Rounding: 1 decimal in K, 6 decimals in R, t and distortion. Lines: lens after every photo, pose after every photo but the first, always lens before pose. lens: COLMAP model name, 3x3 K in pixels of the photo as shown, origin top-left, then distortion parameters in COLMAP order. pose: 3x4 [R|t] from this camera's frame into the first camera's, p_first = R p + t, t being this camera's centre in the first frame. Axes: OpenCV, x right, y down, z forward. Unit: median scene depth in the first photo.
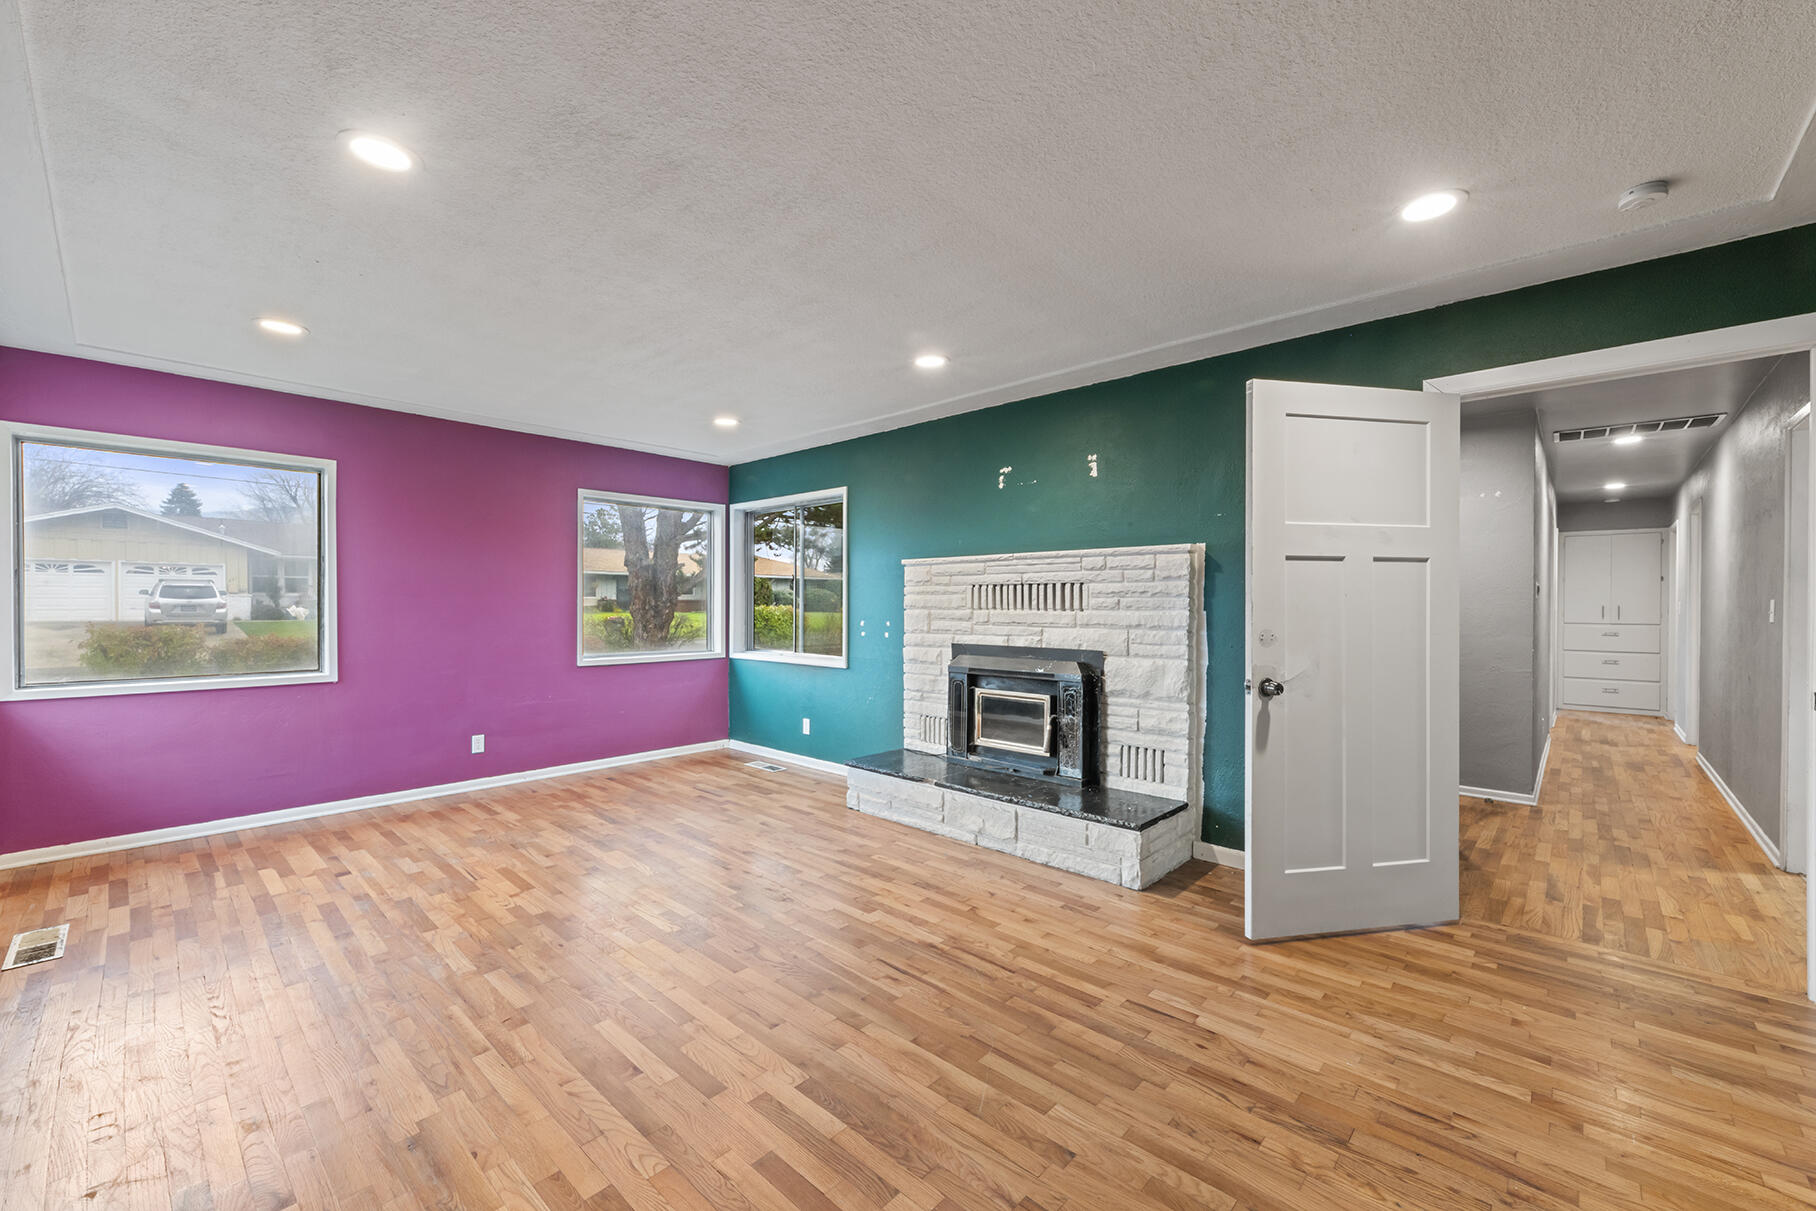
lens RADIAL K [[727.5, 0, 900.5], [0, 727.5, 603.9], [0, 0, 1]] dist [0.001023, 0.000630]
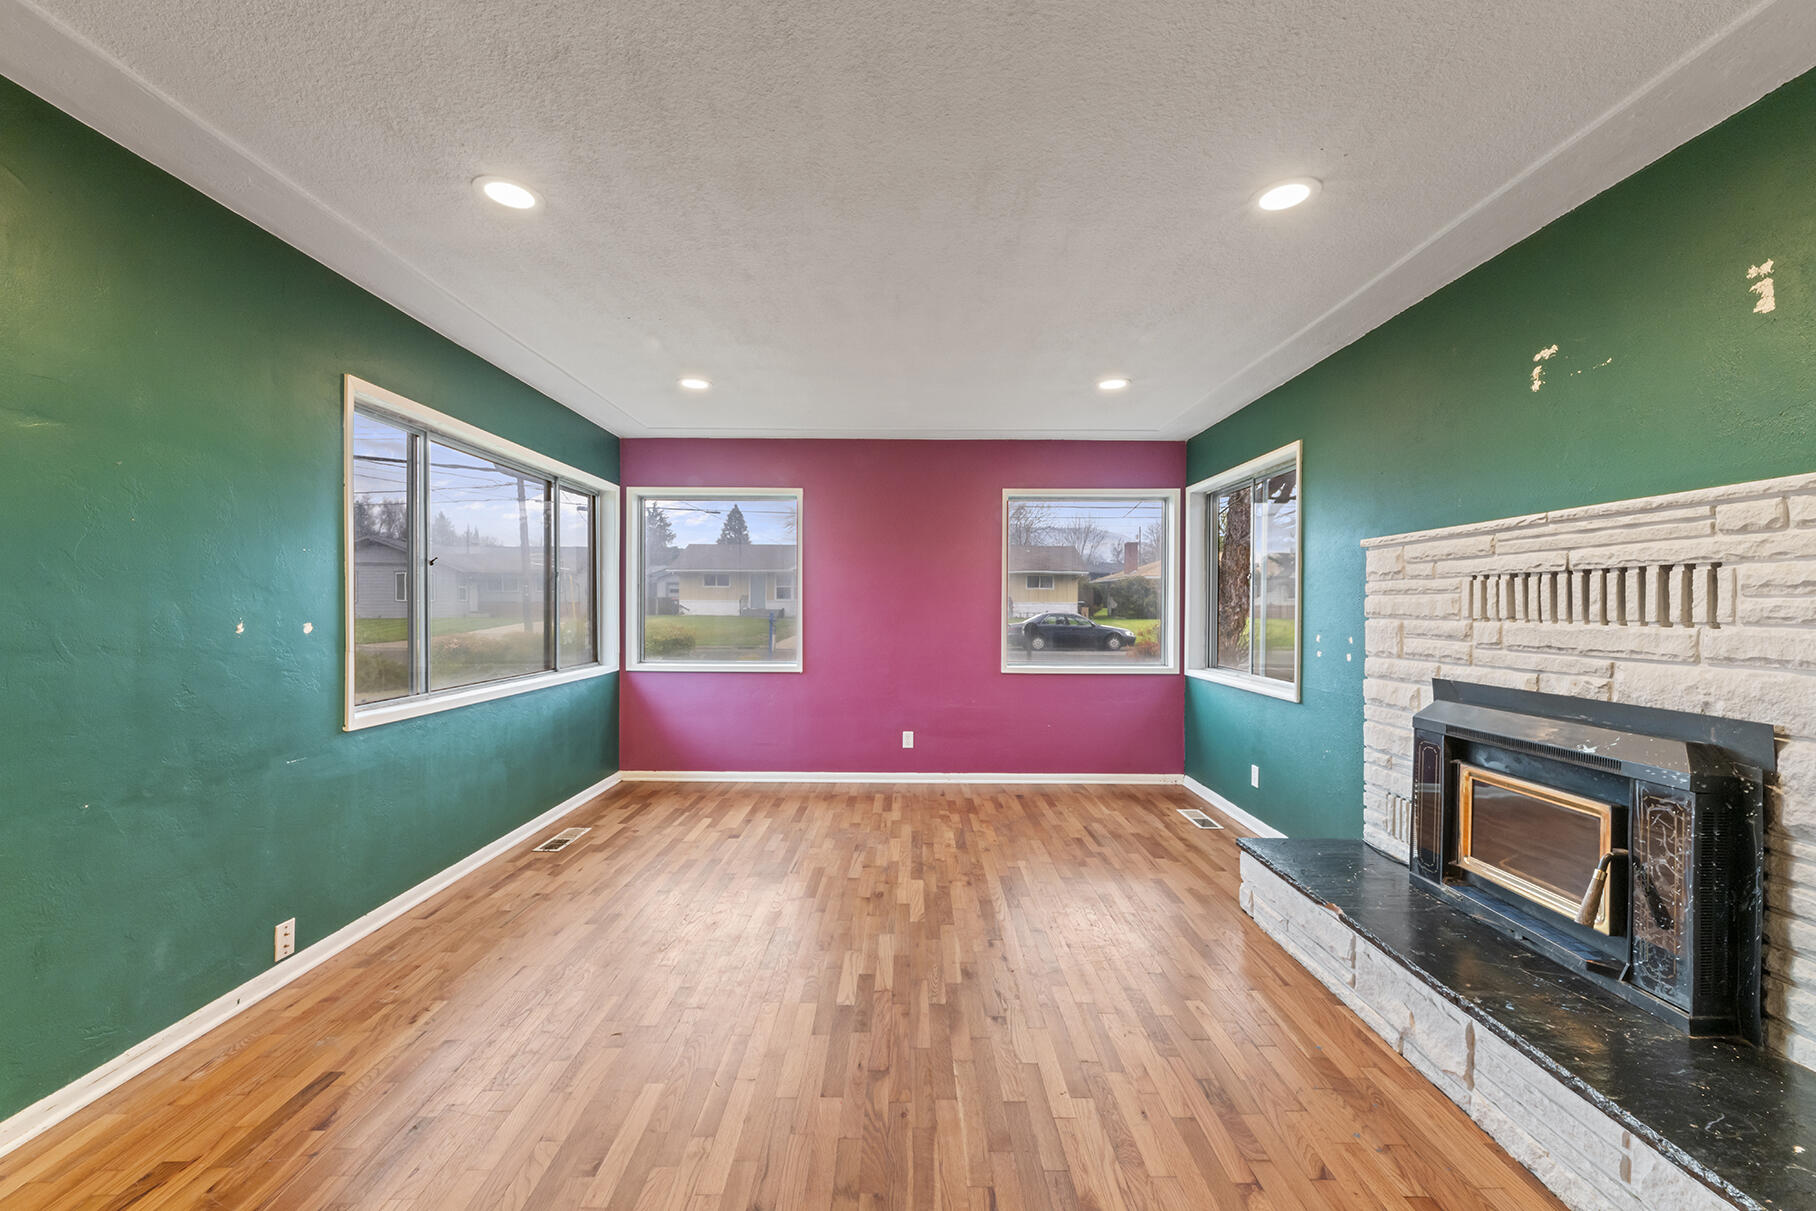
lens RADIAL K [[727.5, 0, 895.0], [0, 727.5, 605.5], [0, 0, 1]] dist [0.001023, 0.000630]
pose [[0.677727, 0.000551, -0.735314, 0.224732], [-0.004253, 0.999986, -0.003170, 0.000126], [0.735302, 0.005276, 0.677719, 0.321360]]
